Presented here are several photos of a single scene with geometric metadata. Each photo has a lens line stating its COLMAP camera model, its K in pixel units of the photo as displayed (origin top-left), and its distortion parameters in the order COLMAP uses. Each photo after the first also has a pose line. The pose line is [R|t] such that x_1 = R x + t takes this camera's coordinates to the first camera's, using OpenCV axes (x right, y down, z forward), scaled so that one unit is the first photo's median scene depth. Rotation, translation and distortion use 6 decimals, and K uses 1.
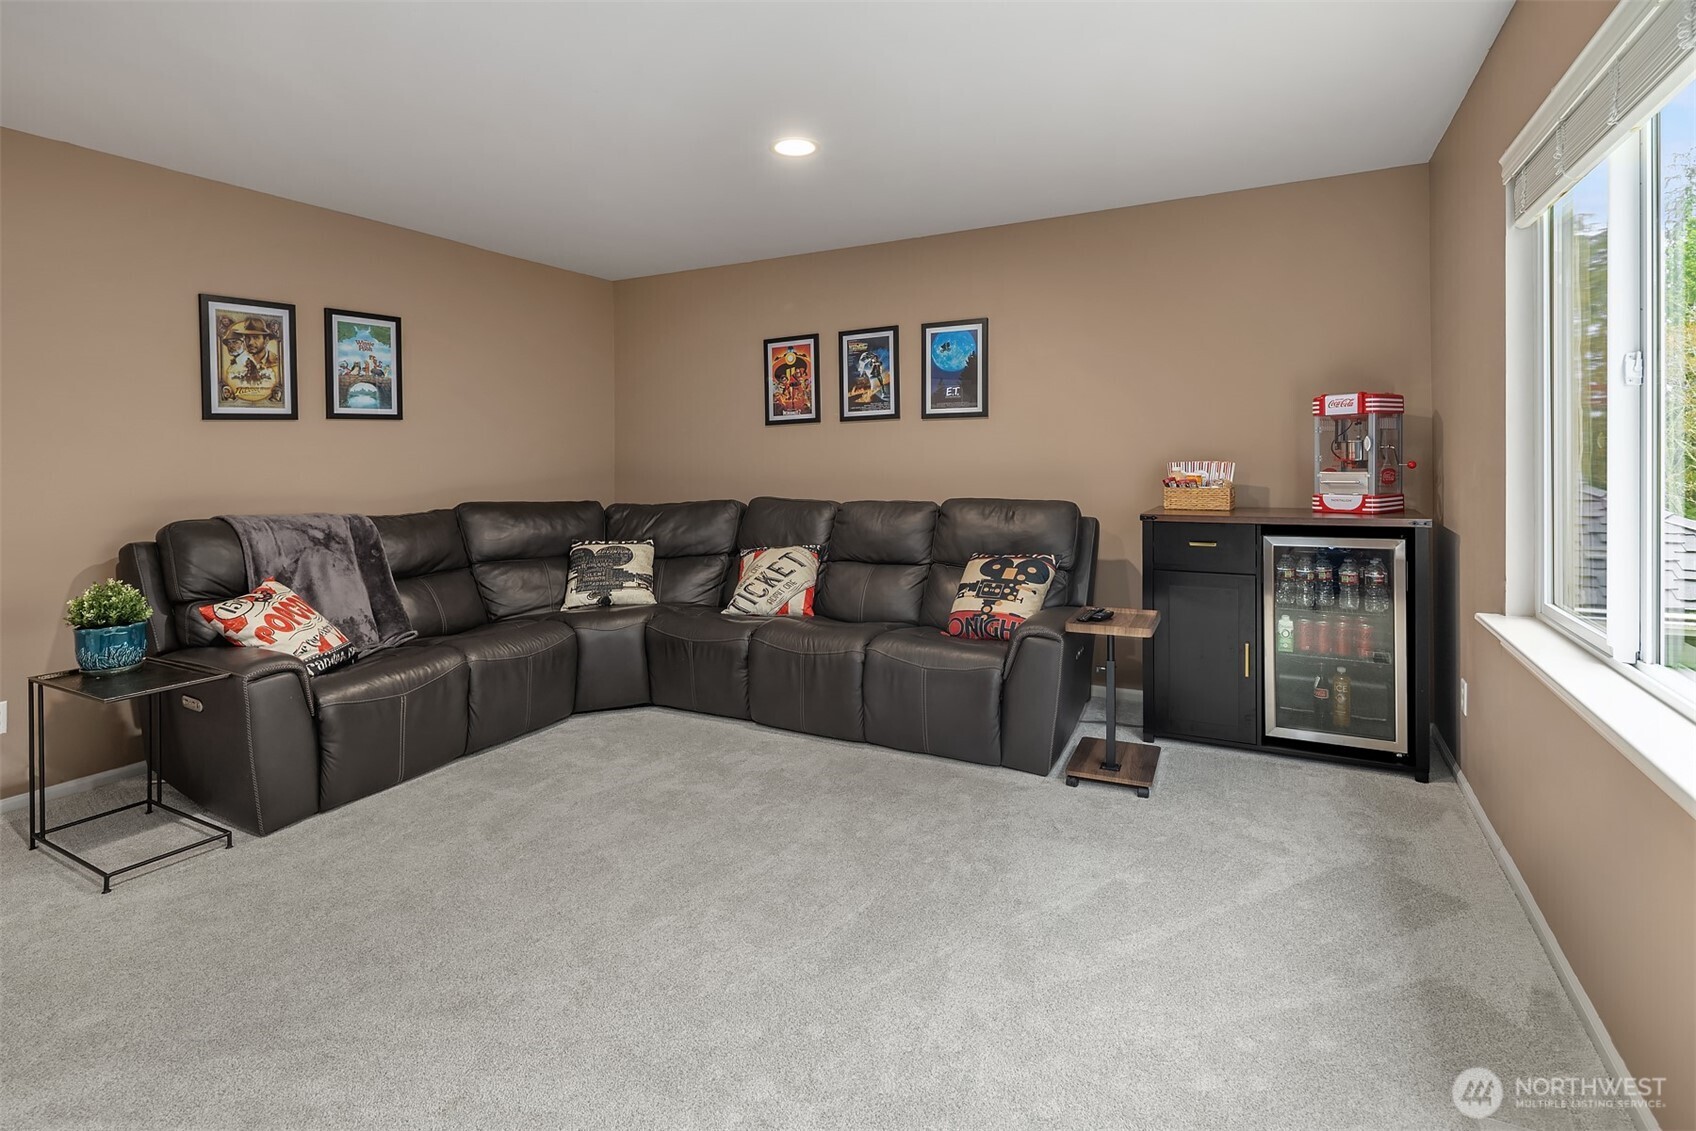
lens RADIAL K [[820.0, 0, 845.0], [0, 820.0, 458.1], [0, 0, 1]] dist [-0.000170, -0.000311]
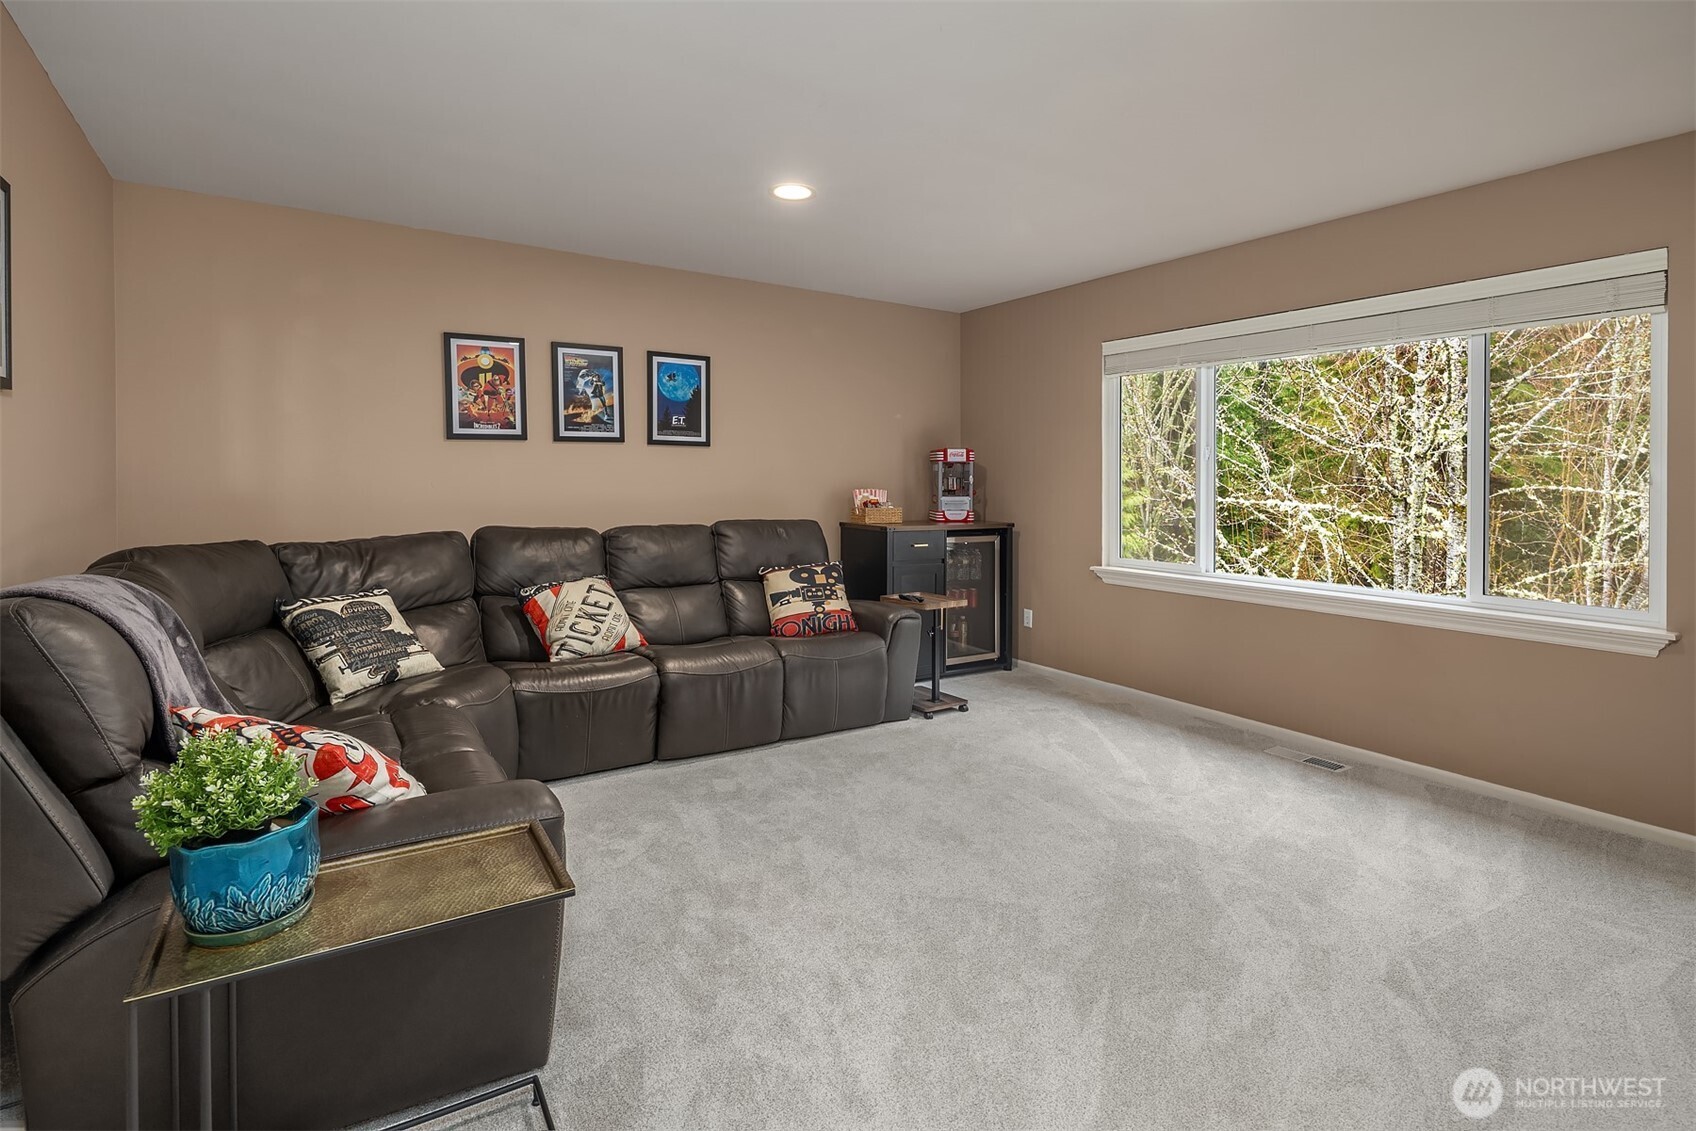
lens RADIAL K [[823.6, 0, 844.1], [0, 823.6, 488.0], [0, 0, 1]] dist [0.002425, -0.001558]
pose [[0.492152, 0.012002, 0.870427, -0.676459], [-0.012689, 0.999898, -0.006613, 0.009839], [-0.870417, -0.007790, 0.492254, 0.287991]]
